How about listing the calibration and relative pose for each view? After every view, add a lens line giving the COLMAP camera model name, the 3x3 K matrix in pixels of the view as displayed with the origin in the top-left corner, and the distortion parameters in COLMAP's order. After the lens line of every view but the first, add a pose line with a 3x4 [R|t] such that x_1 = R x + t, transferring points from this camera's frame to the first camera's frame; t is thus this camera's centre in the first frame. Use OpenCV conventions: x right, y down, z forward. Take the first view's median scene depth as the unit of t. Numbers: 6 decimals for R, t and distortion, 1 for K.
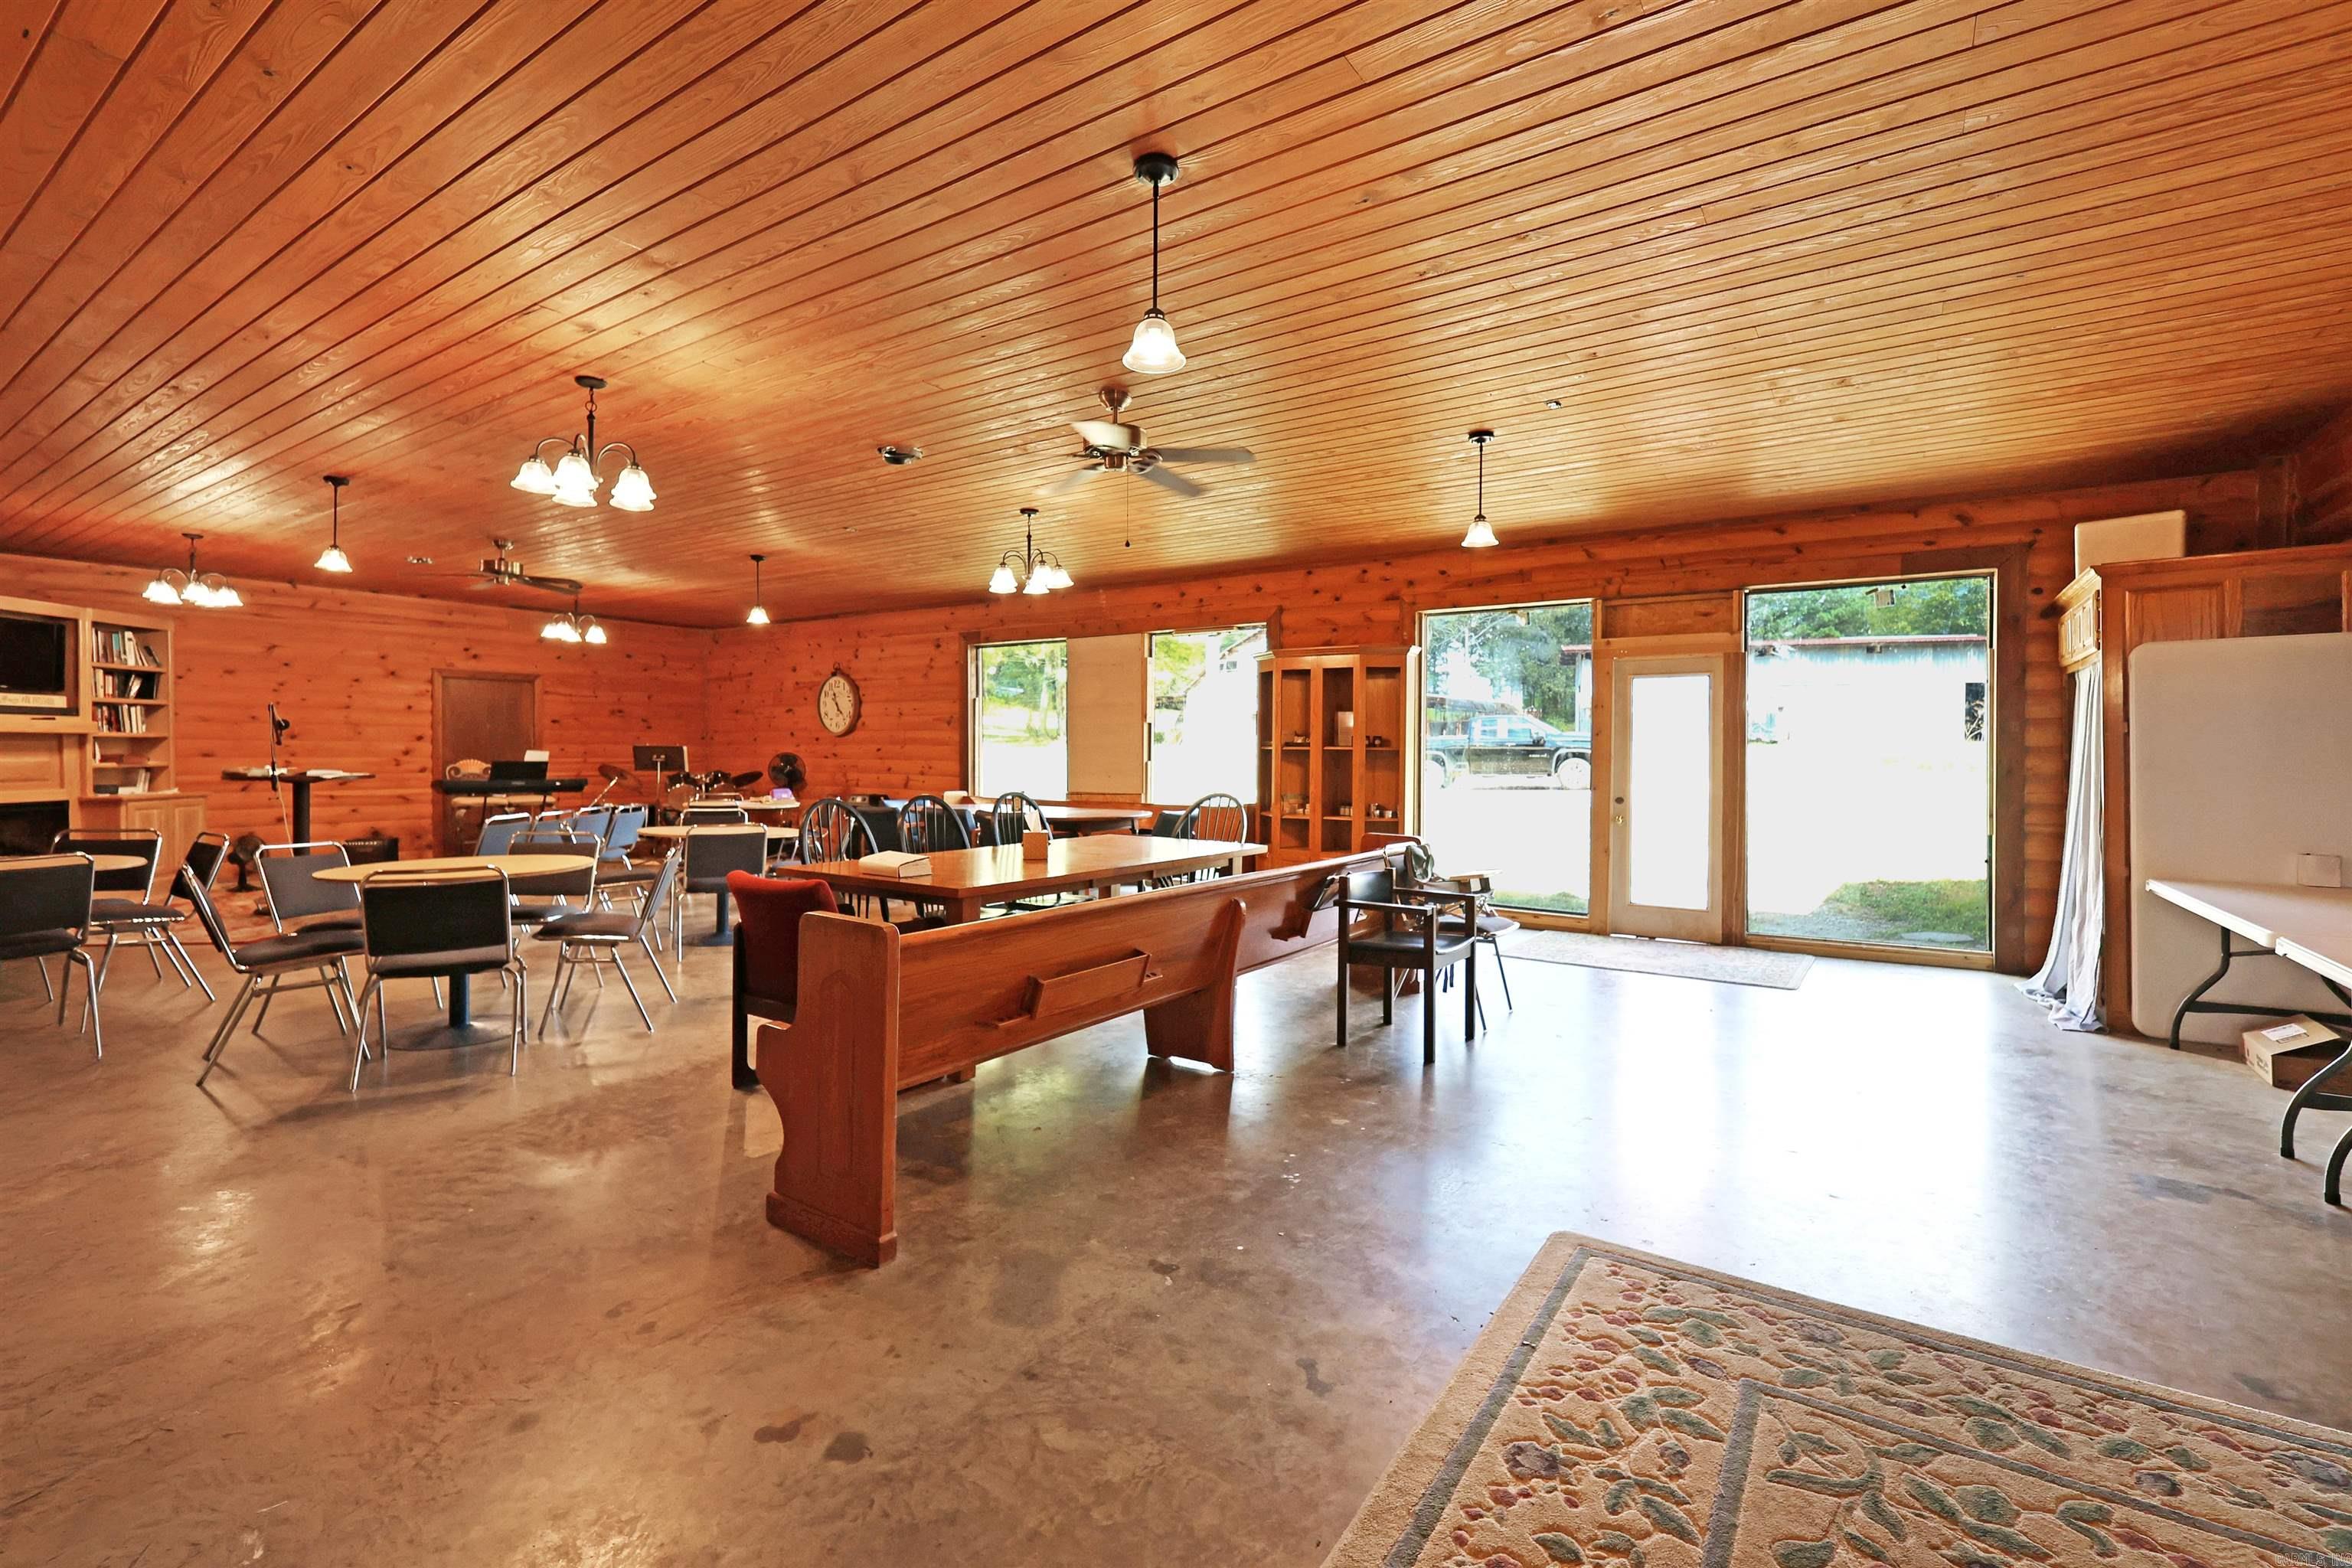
lens RADIAL K [[1018.6, 0, 1175.9], [0, 1018.6, 771.2], [0, 0, 1]] dist [0.002841, 0.000047]
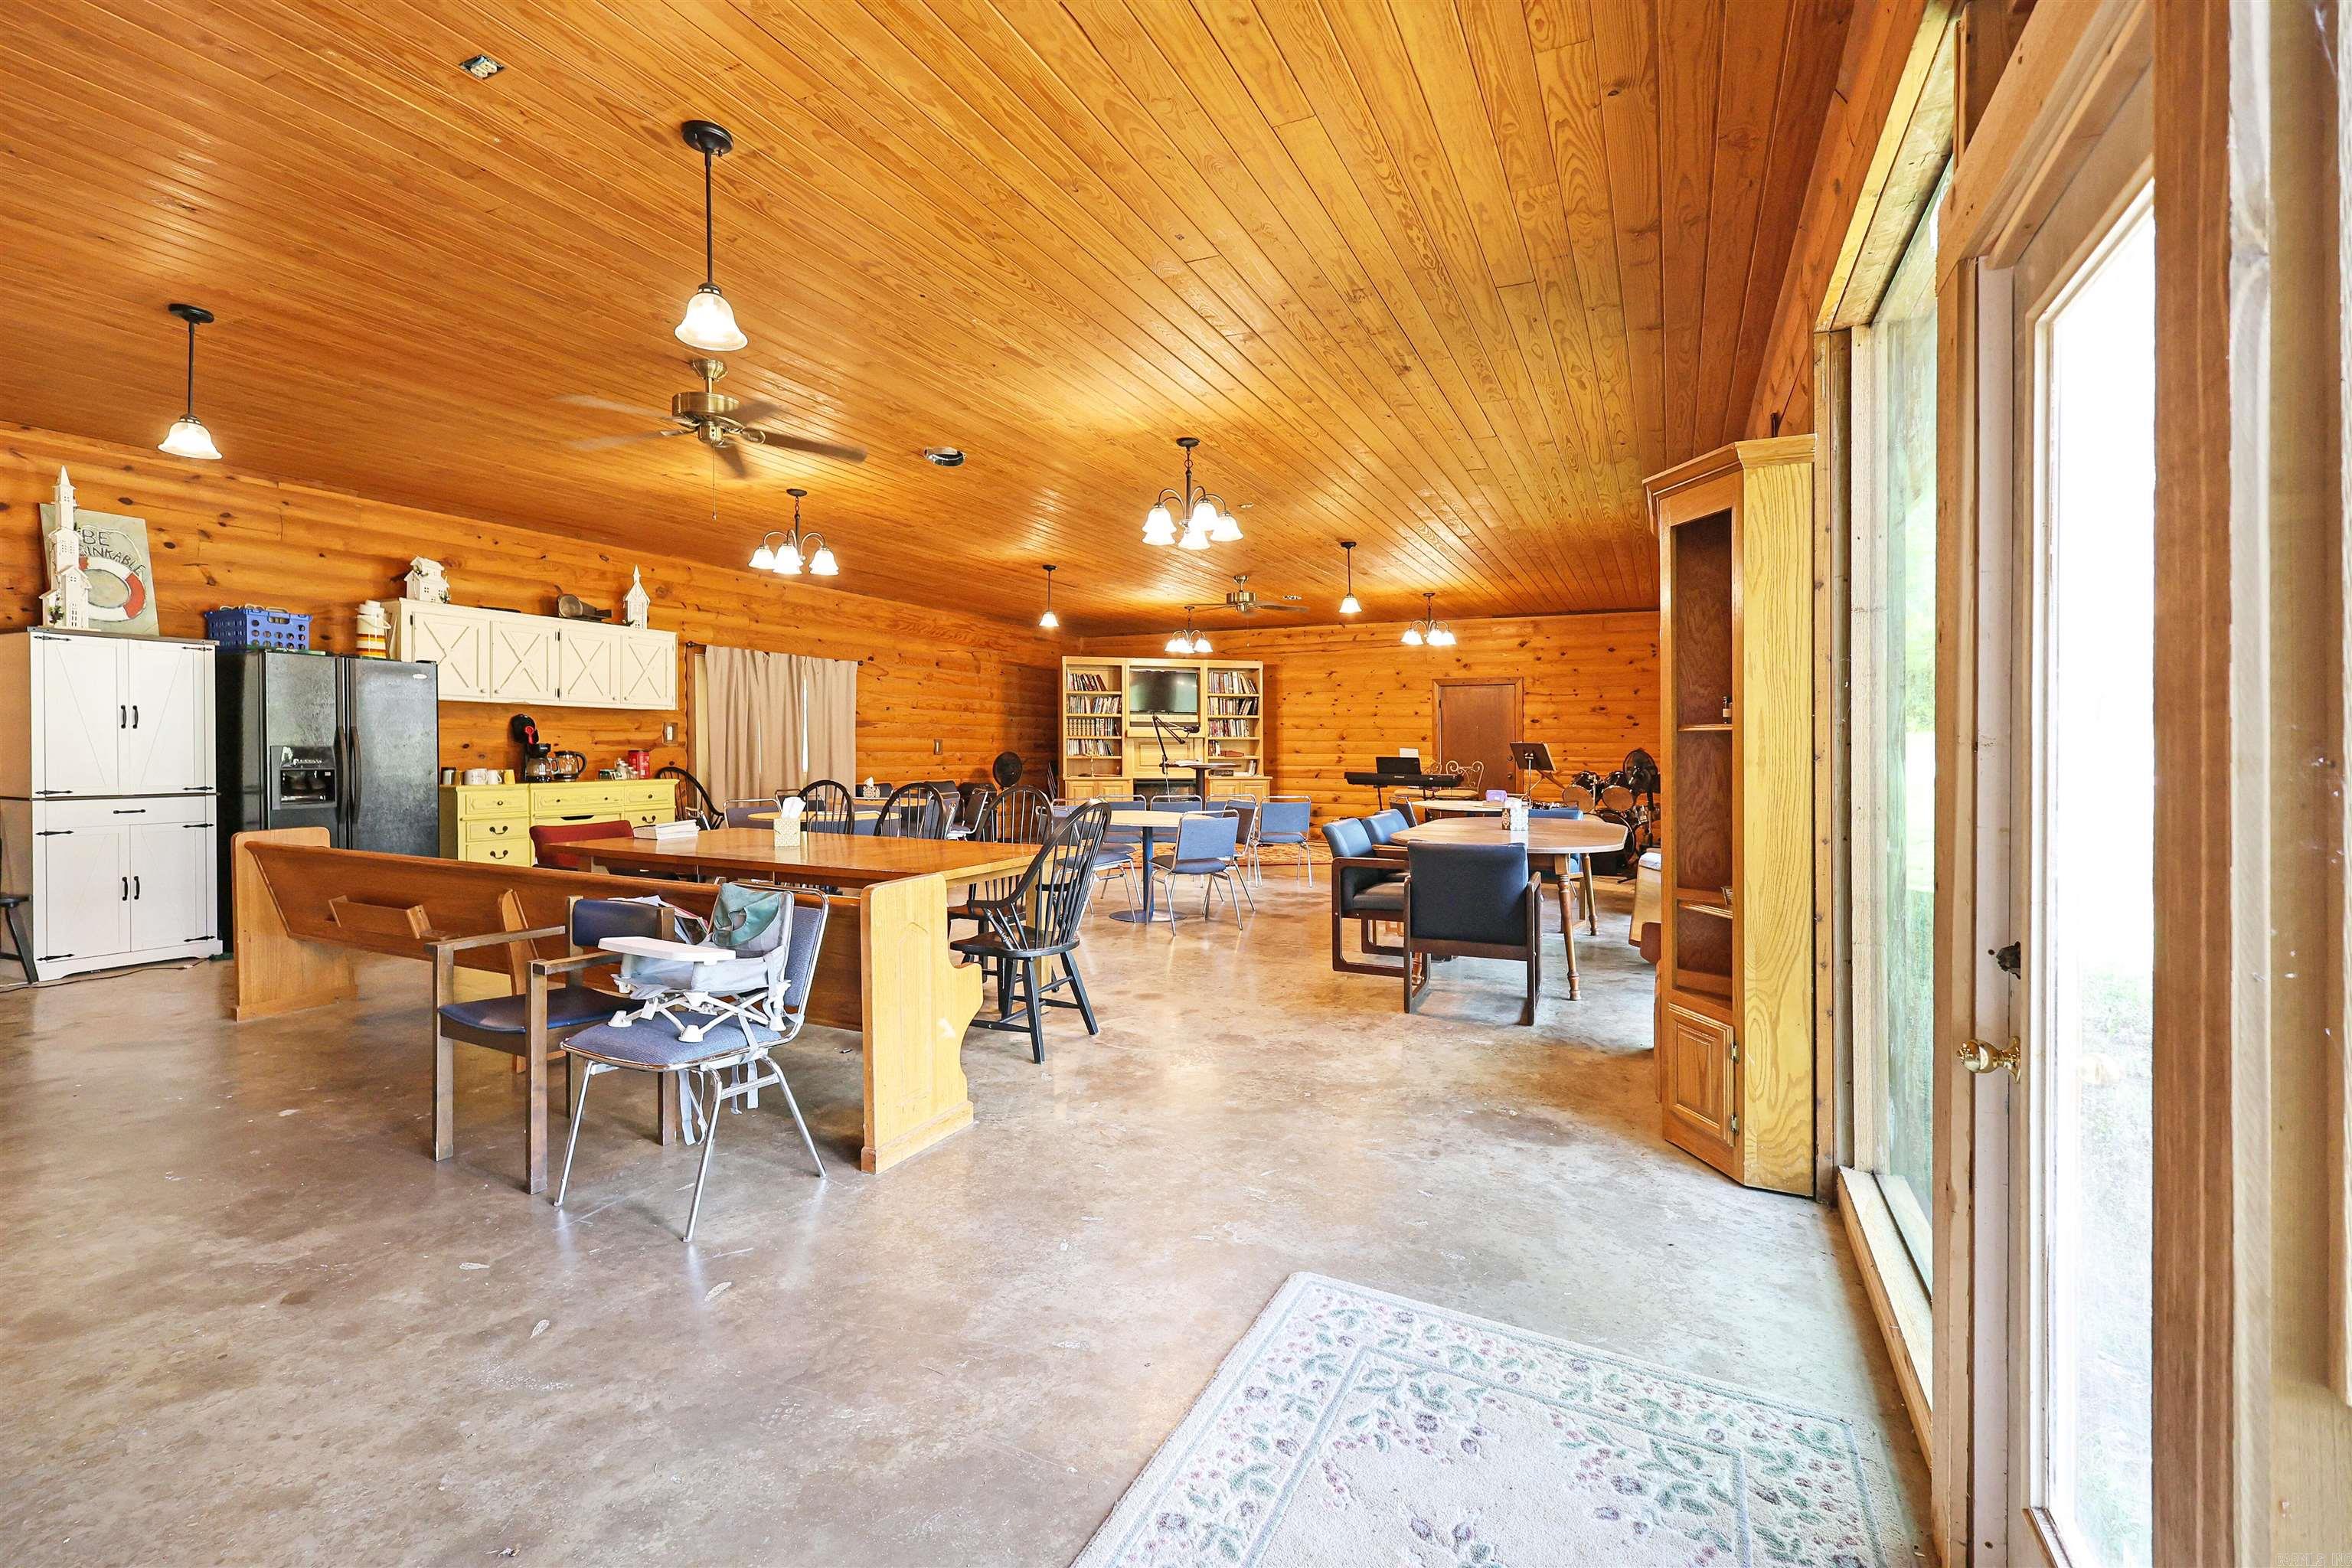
lens RADIAL K [[1018.6, 0, 1175.9], [0, 1018.6, 771.2], [0, 0, 1]] dist [0.002841, 0.000047]
pose [[0.138417, 0.017663, -0.990217, 0.427650], [-0.025367, 0.999576, 0.014285, -0.003808], [0.990049, 0.023141, 0.138806, 0.579570]]
